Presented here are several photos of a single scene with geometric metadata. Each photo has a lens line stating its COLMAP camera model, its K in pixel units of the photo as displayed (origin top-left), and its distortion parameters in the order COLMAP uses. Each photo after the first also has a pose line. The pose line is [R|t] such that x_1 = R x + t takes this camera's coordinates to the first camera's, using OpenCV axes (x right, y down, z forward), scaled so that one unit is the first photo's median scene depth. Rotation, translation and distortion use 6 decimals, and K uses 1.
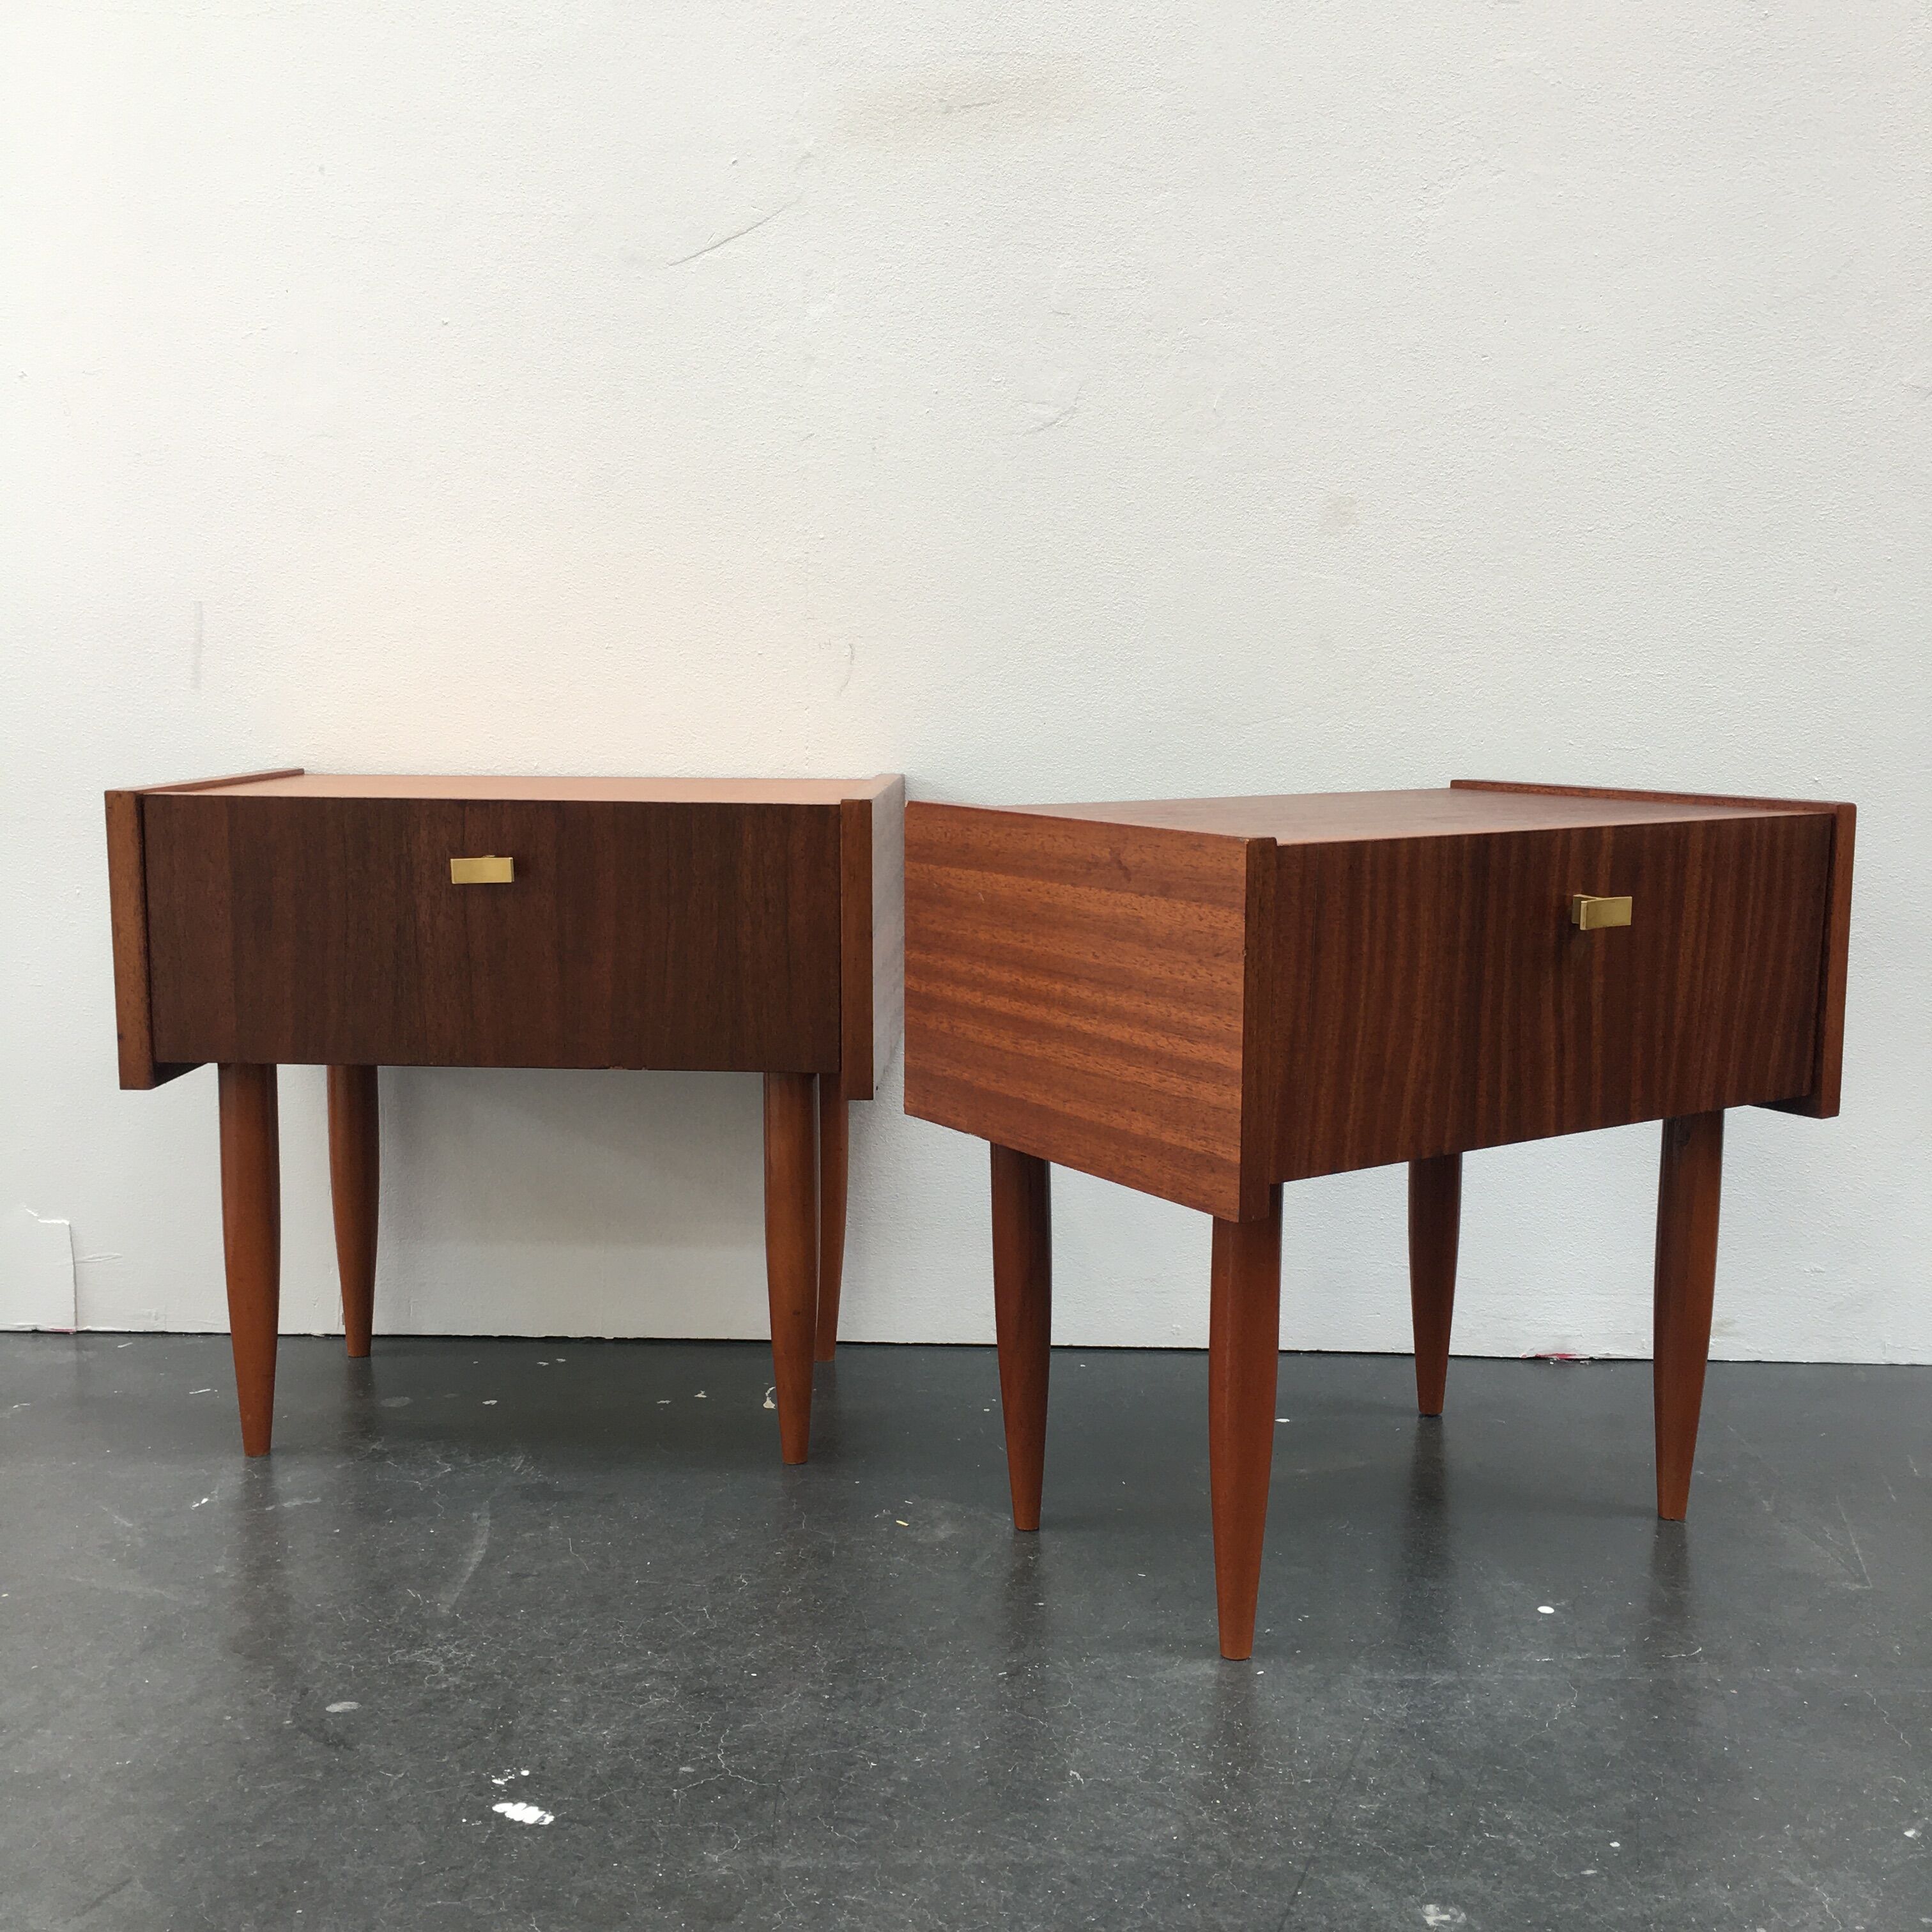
lens RADIAL K [[2202.7, 0, 977.7], [0, 2202.7, 965.7], [0, 0, 1]] dist [0.070522, -0.065016]
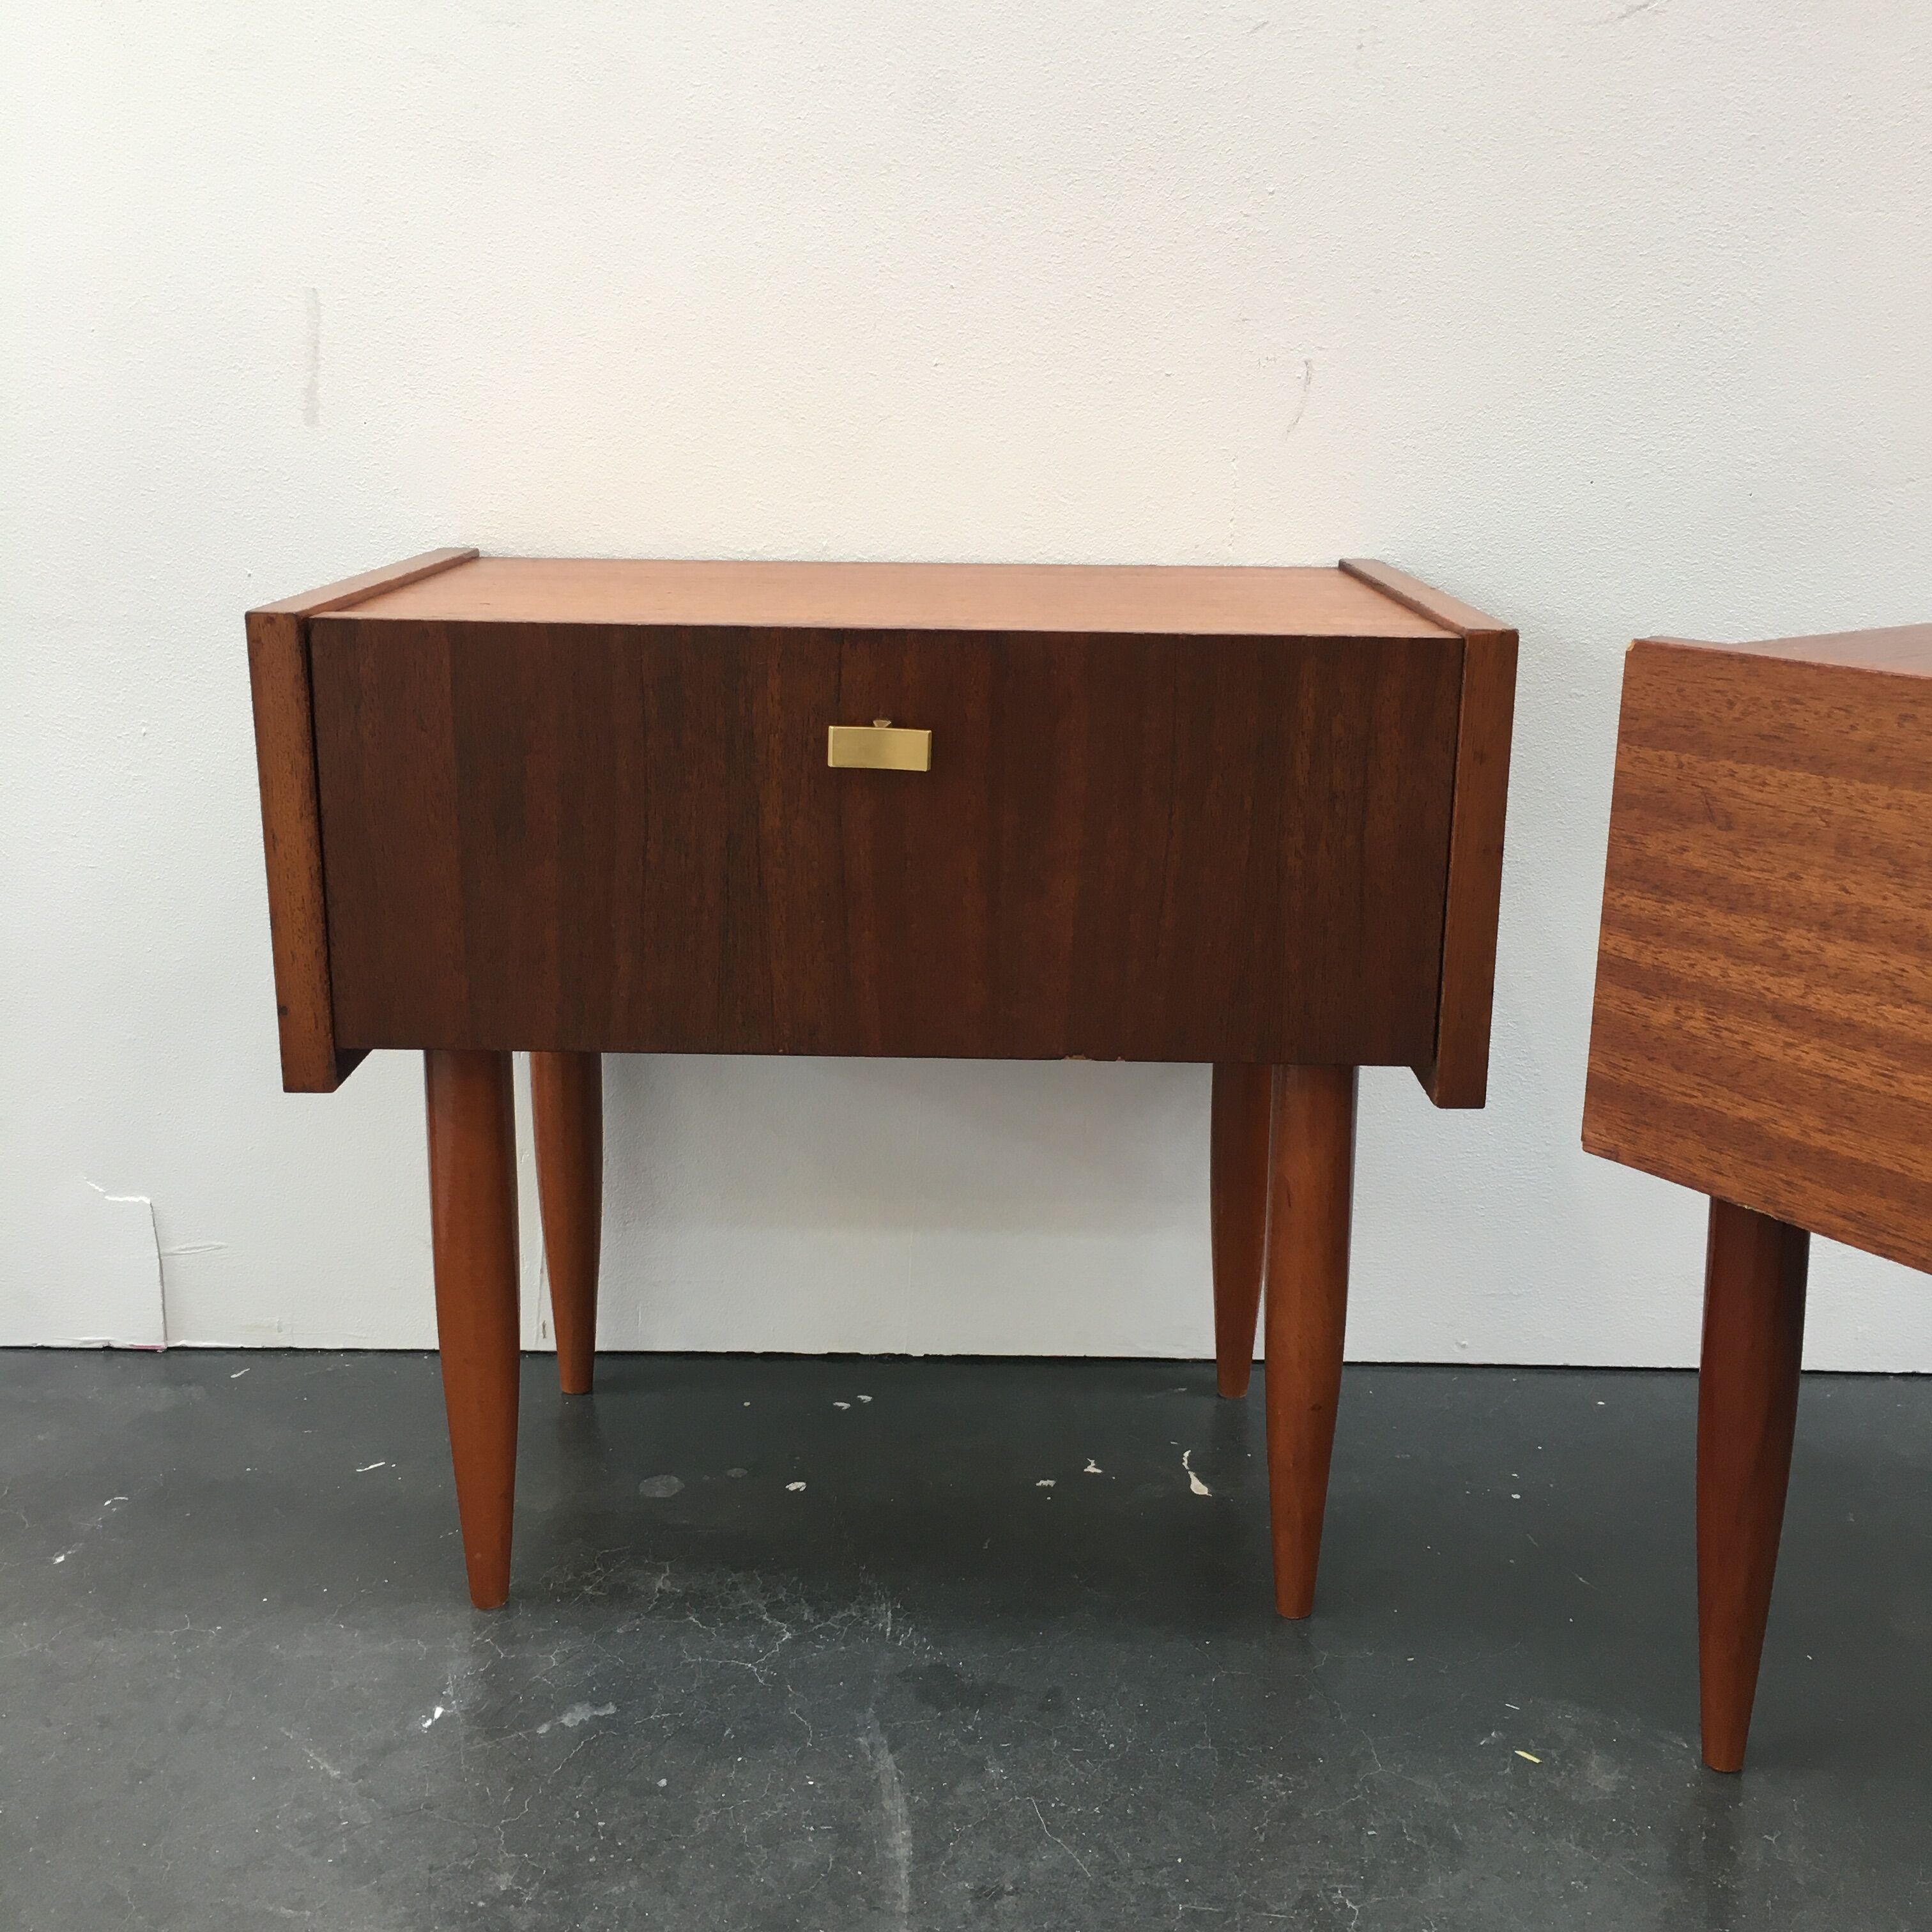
lens RADIAL K [[2205.7, 0, 972.2], [0, 2205.7, 968.8], [0, 0, 1]] dist [0.075040, -0.089935]
pose [[0.999508, -0.003181, 0.031196, -0.215651], [-0.000913, 0.991469, 0.130339, -0.061697], [-0.031344, -0.130304, 0.990979, 0.386352]]
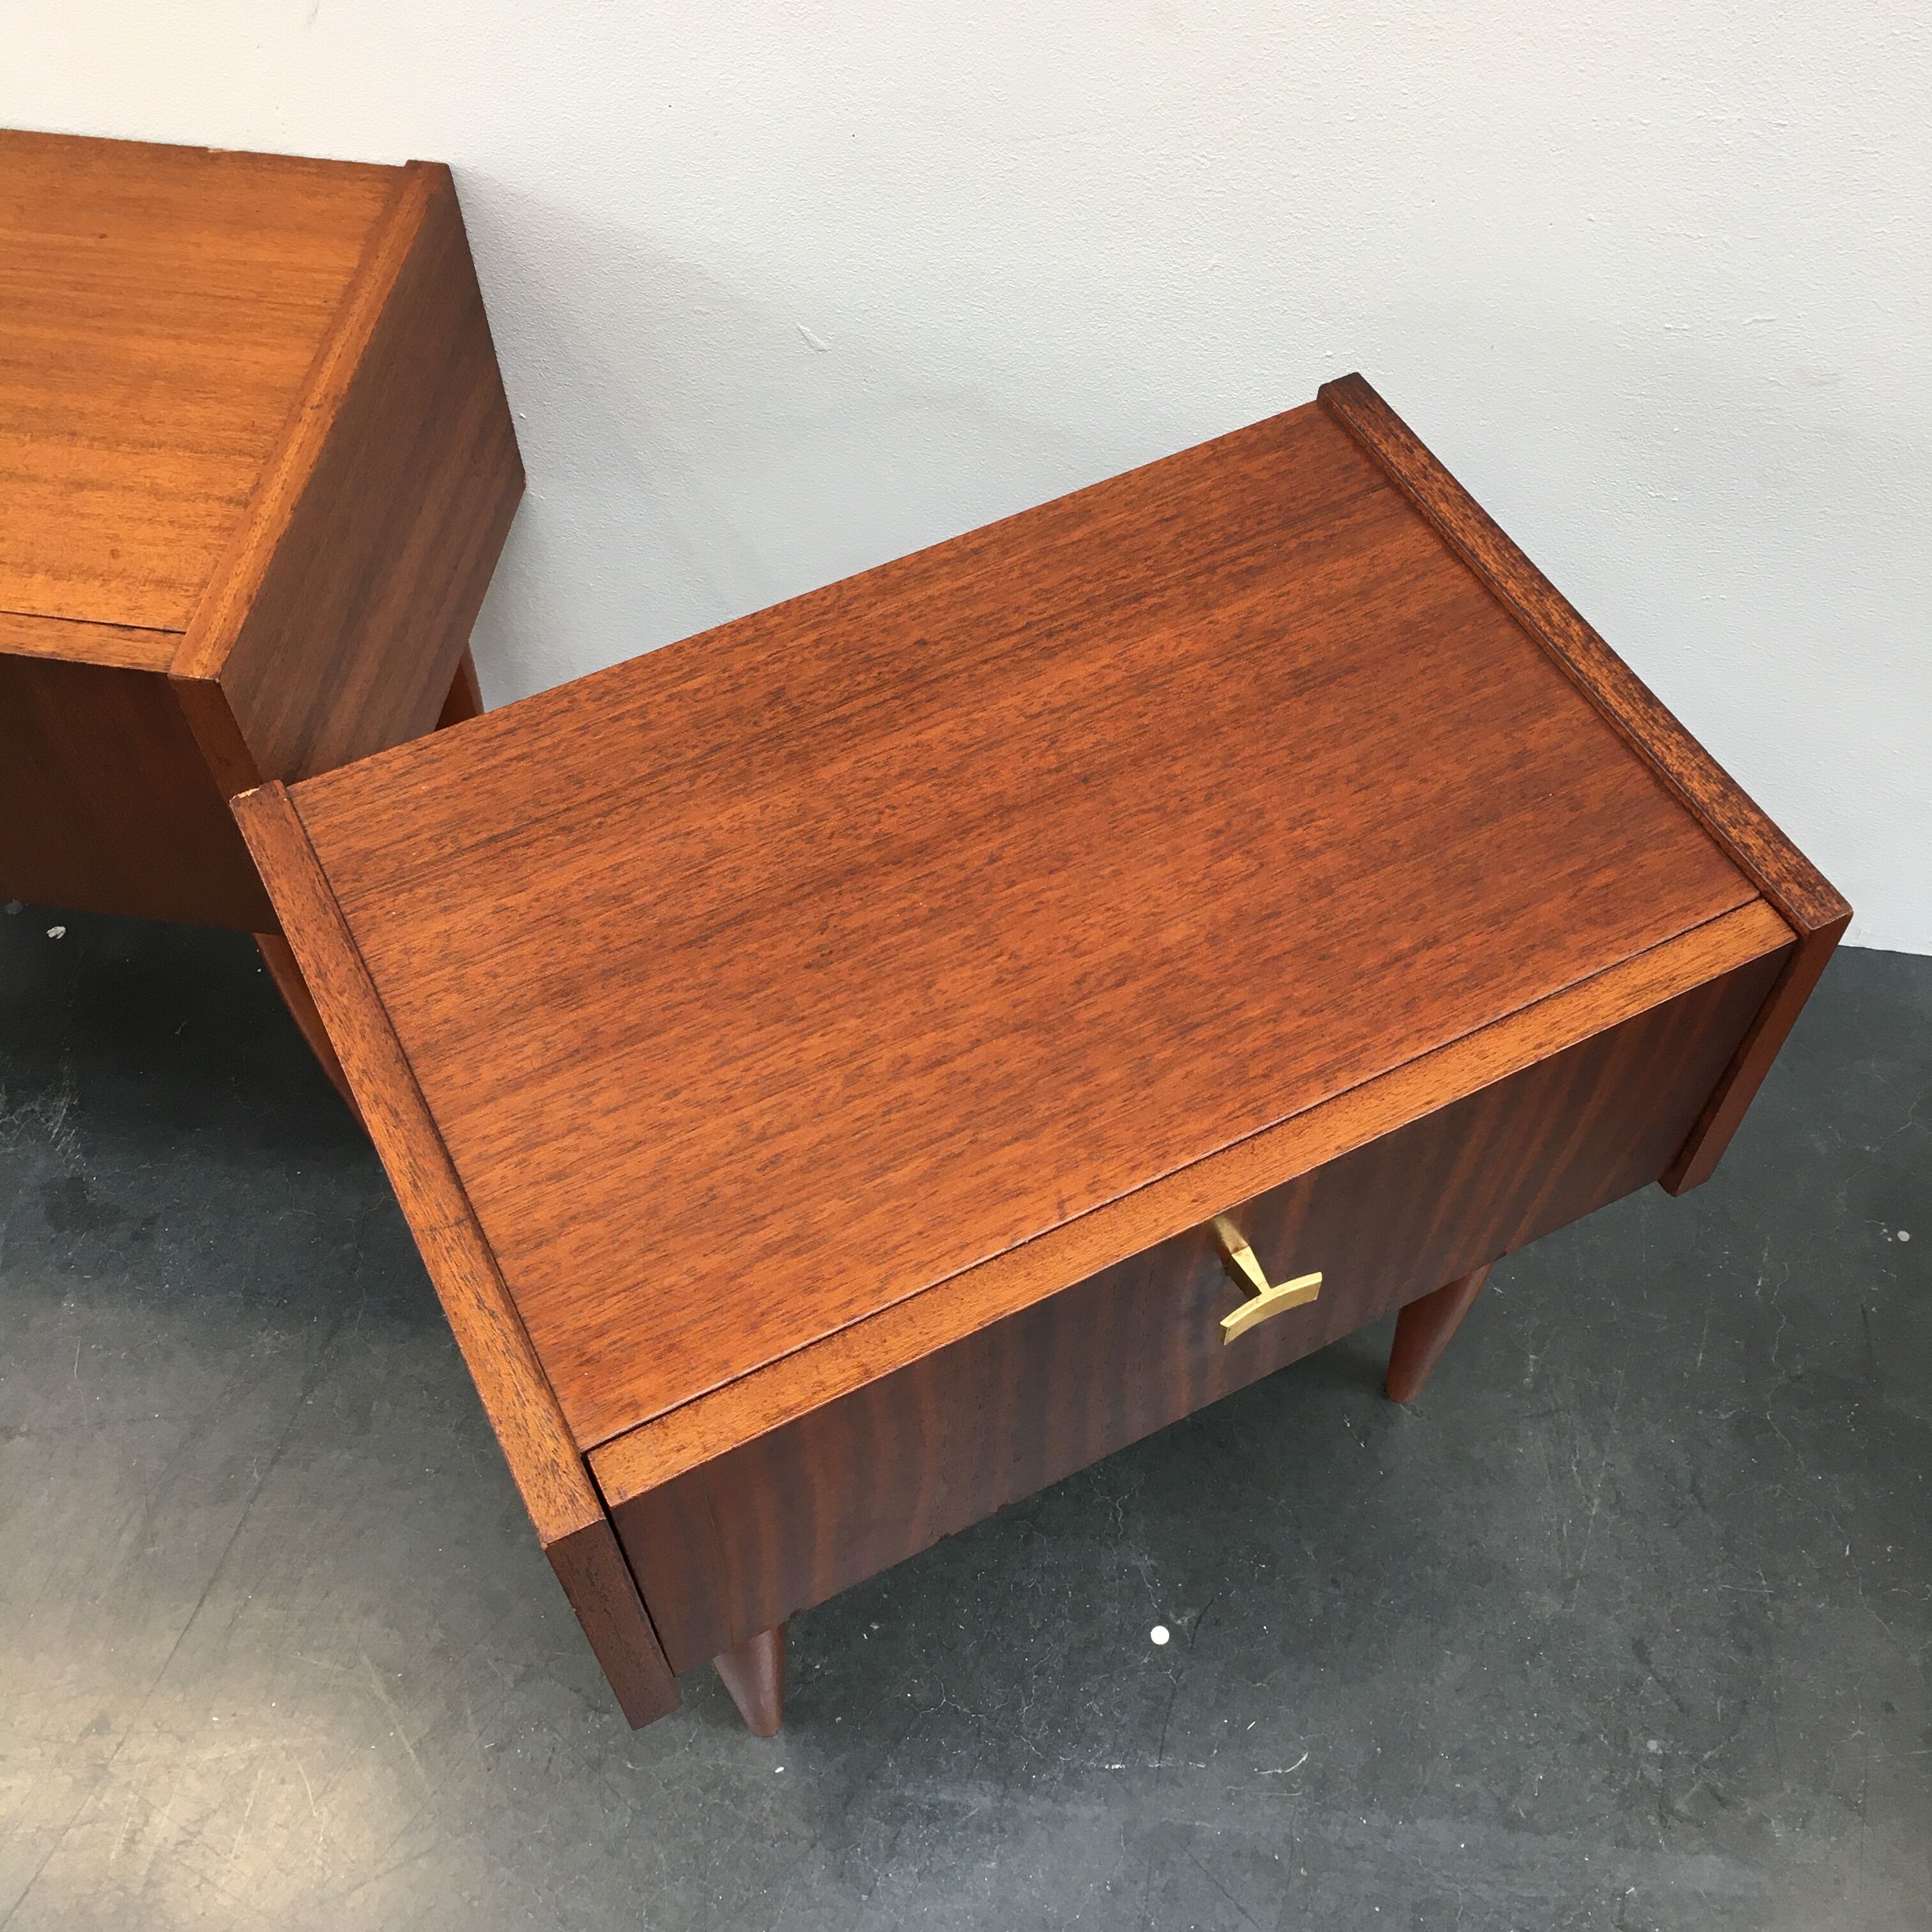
lens RADIAL K [[2205.7, 0, 972.2], [0, 2205.7, 968.8], [0, 0, 1]] dist [0.075040, -0.089935]
pose [[0.993178, 0.088504, -0.075925, 0.206108], [-0.002974, 0.670124, 0.742243, -0.466900], [0.116570, -0.736954, 0.665816, 0.559575]]
